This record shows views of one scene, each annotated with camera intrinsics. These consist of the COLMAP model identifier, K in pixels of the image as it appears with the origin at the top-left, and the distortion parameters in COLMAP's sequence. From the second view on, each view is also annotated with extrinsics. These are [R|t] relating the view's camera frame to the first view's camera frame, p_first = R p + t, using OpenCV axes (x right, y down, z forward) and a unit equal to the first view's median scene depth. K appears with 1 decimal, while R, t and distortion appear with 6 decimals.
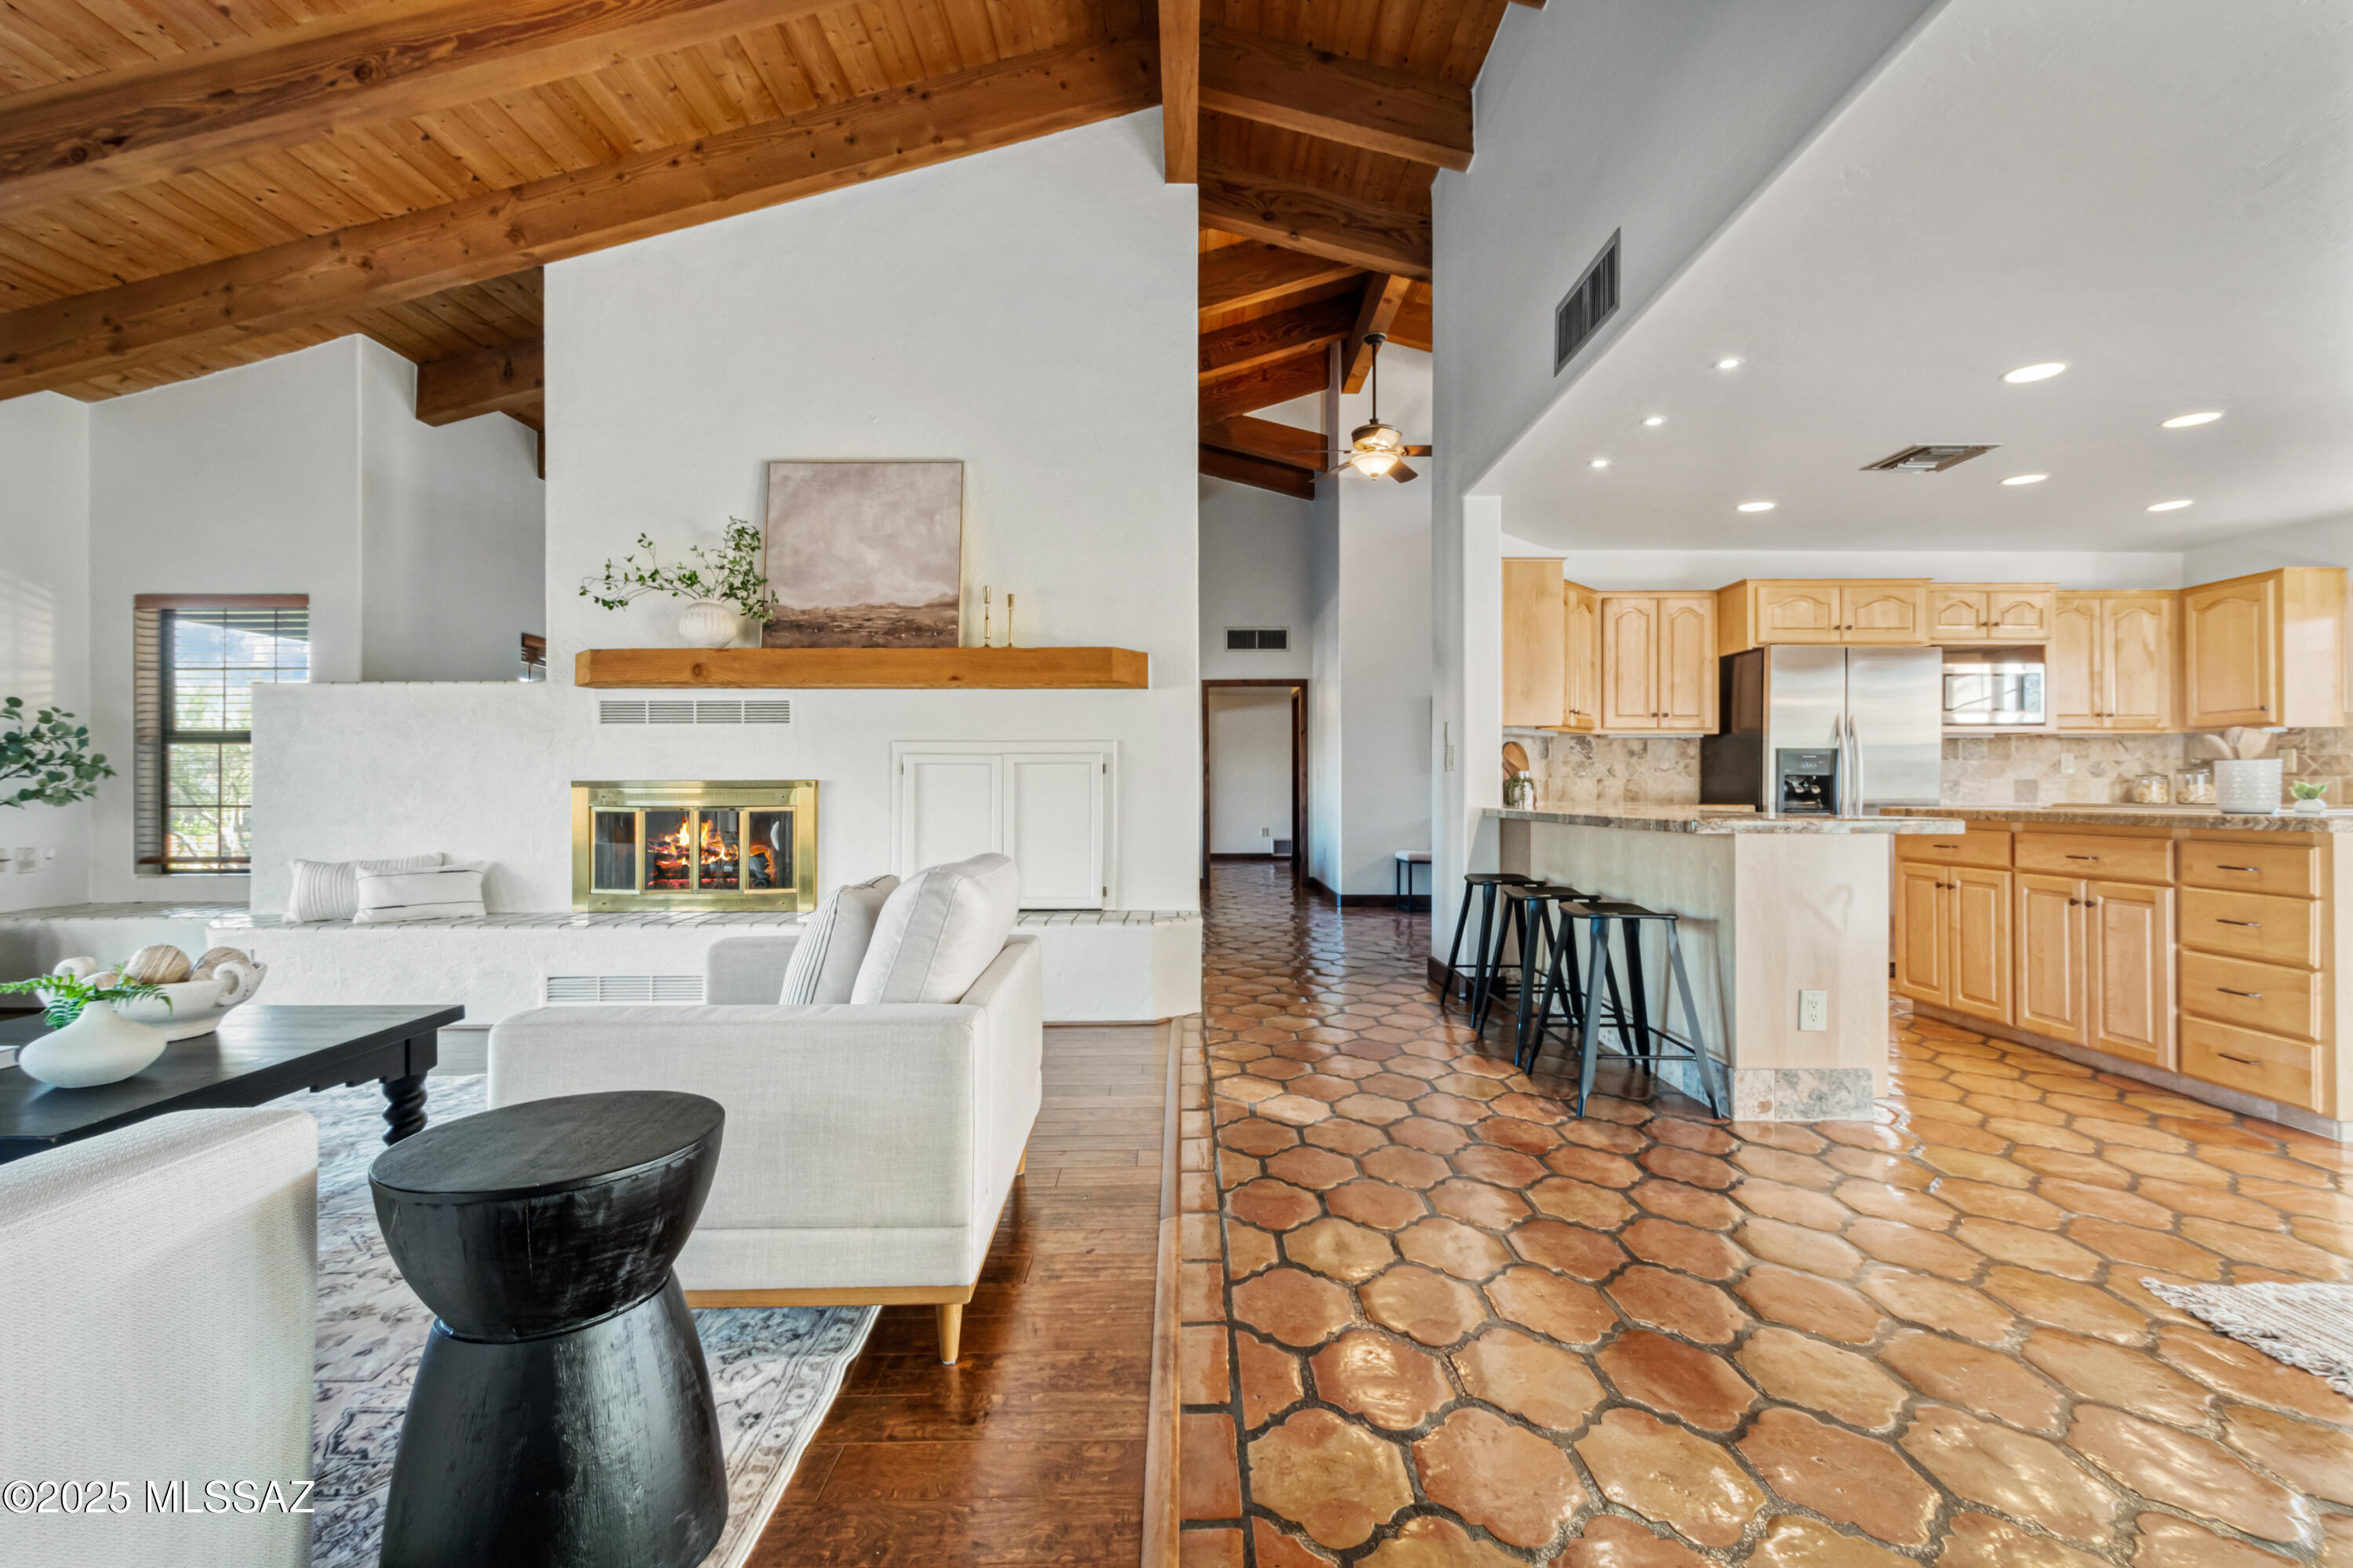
lens RADIAL K [[1032.8, 0, 1188.9], [0, 1032.8, 784.0], [0, 0, 1]] dist [0.009217, -0.001708]
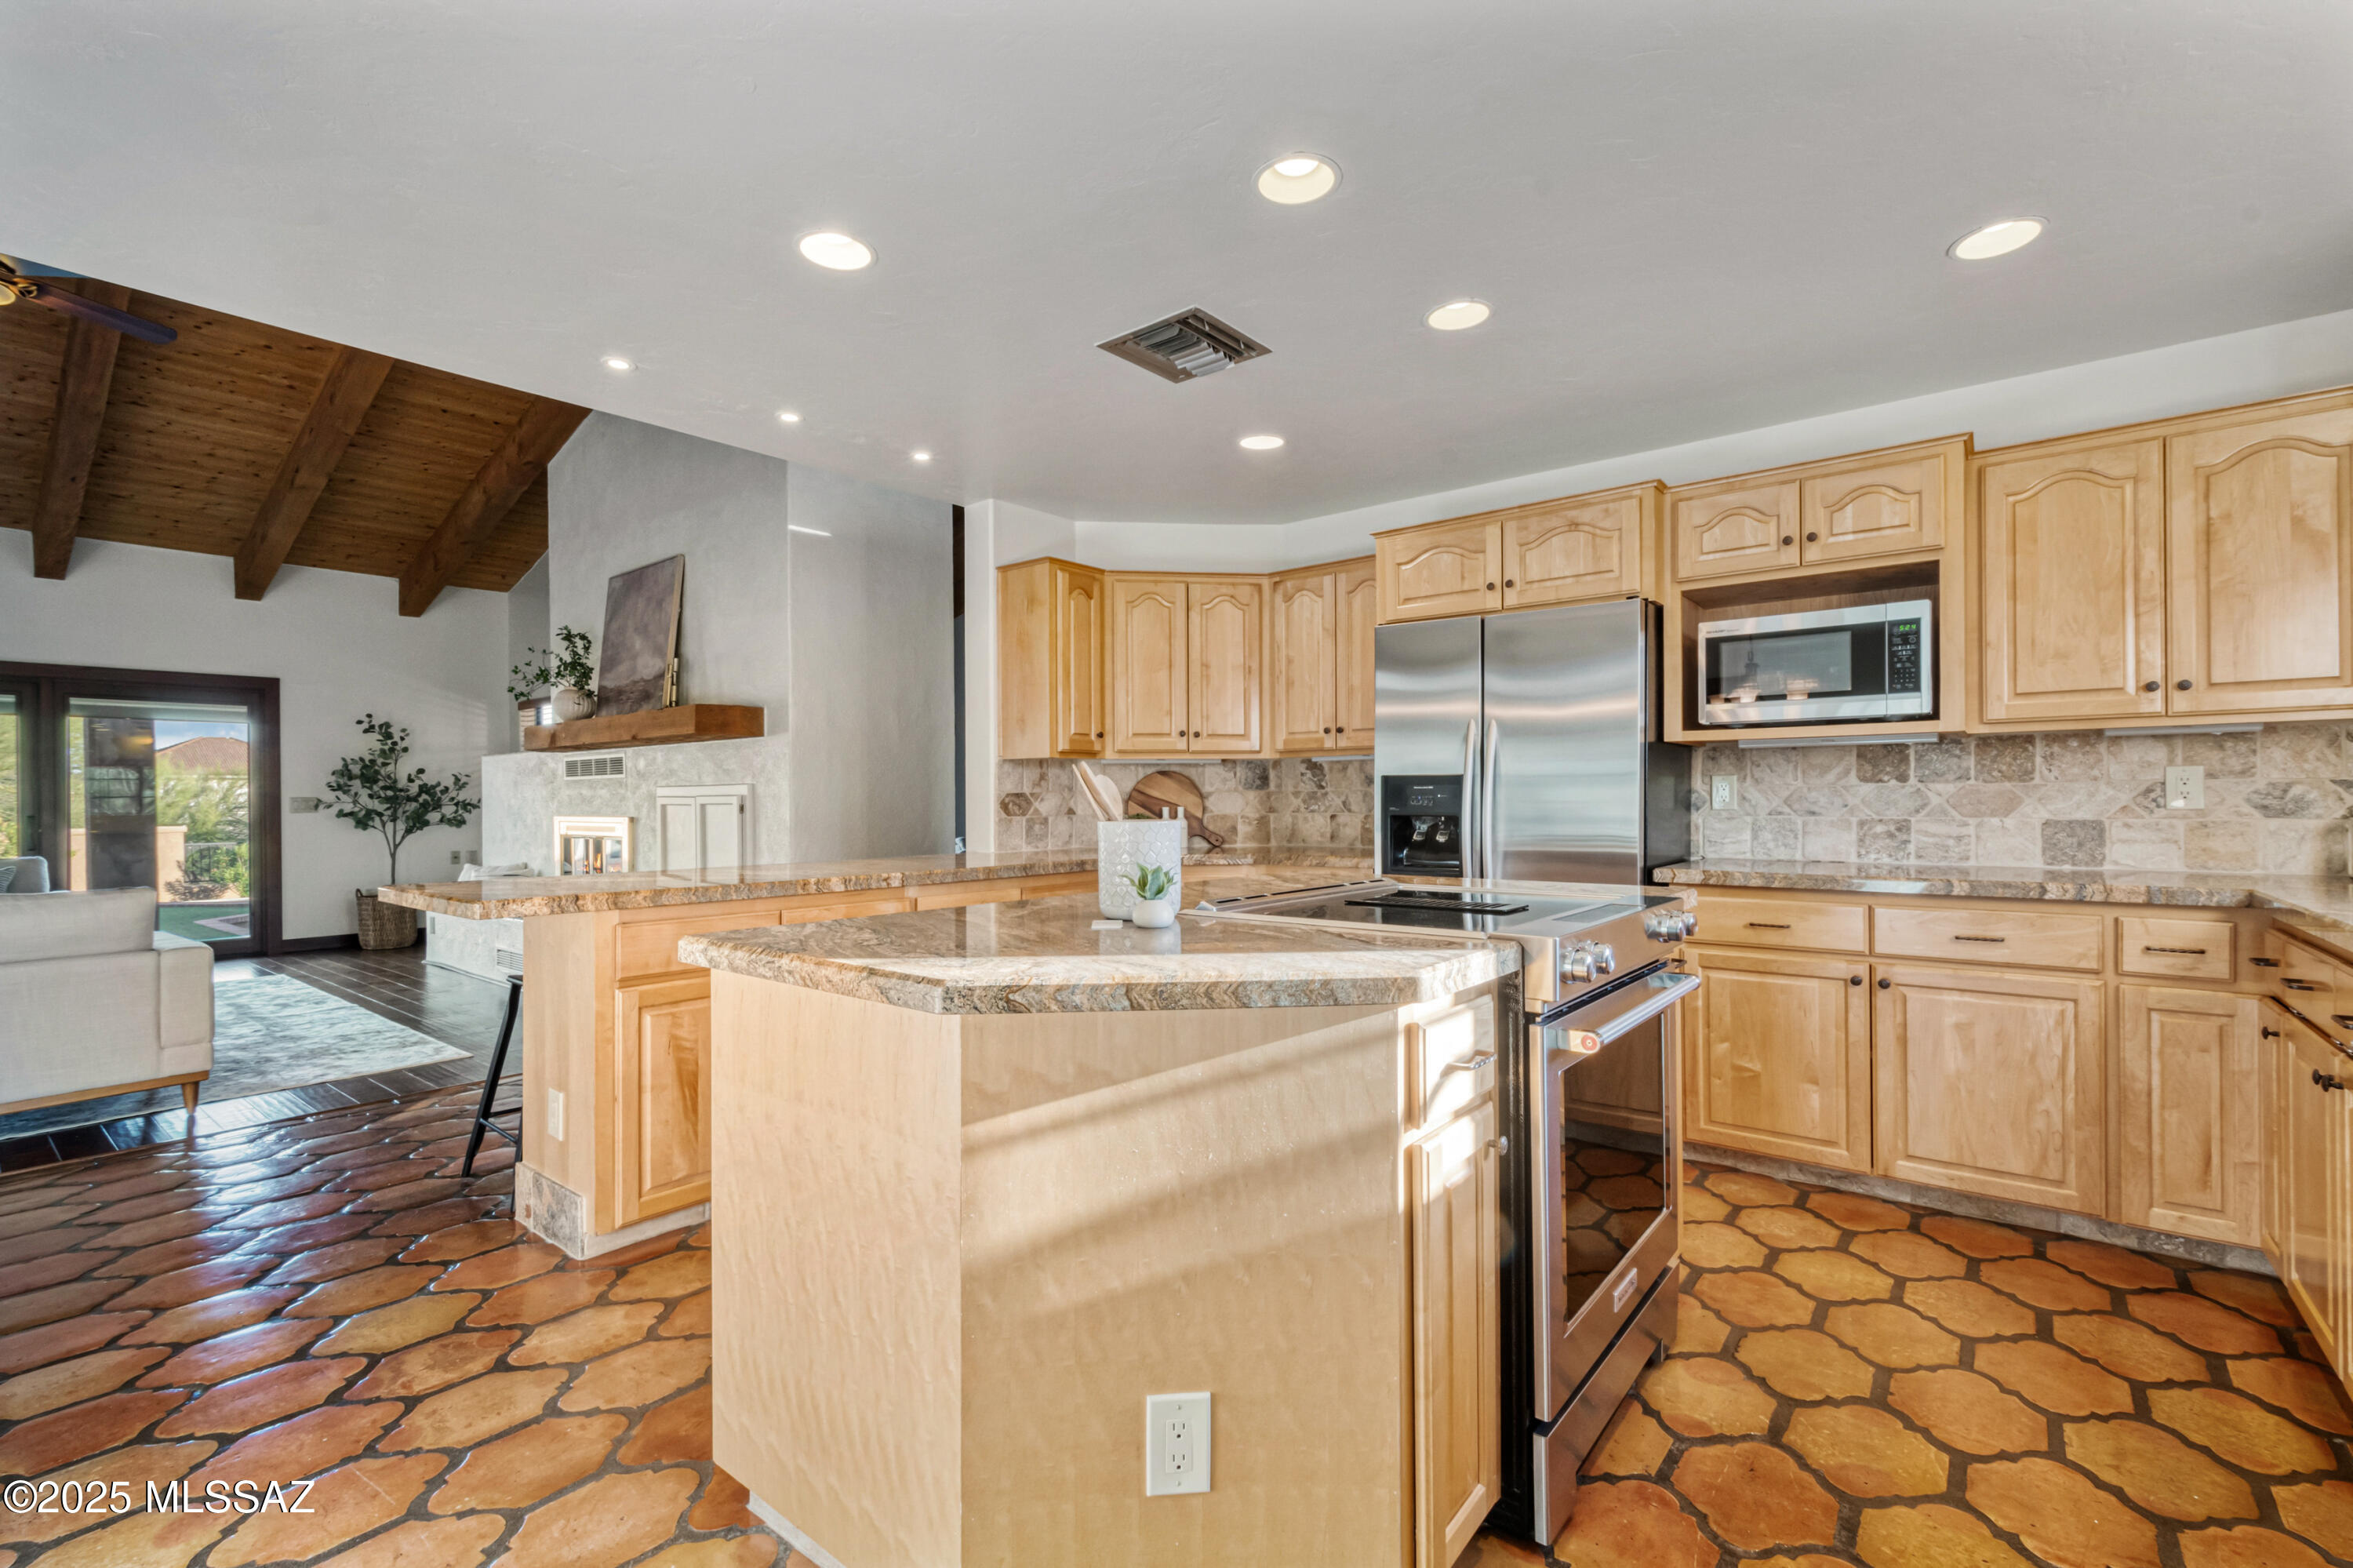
lens RADIAL K [[1032.8, 0, 1198.0], [0, 1032.8, 800.6], [0, 0, 1]] dist [0.009217, -0.001708]
pose [[0.775339, -0.003342, -0.631536, 0.896501], [0.008269, 0.999954, 0.004859, -0.022339], [0.631491, -0.008989, 0.775331, 0.388168]]
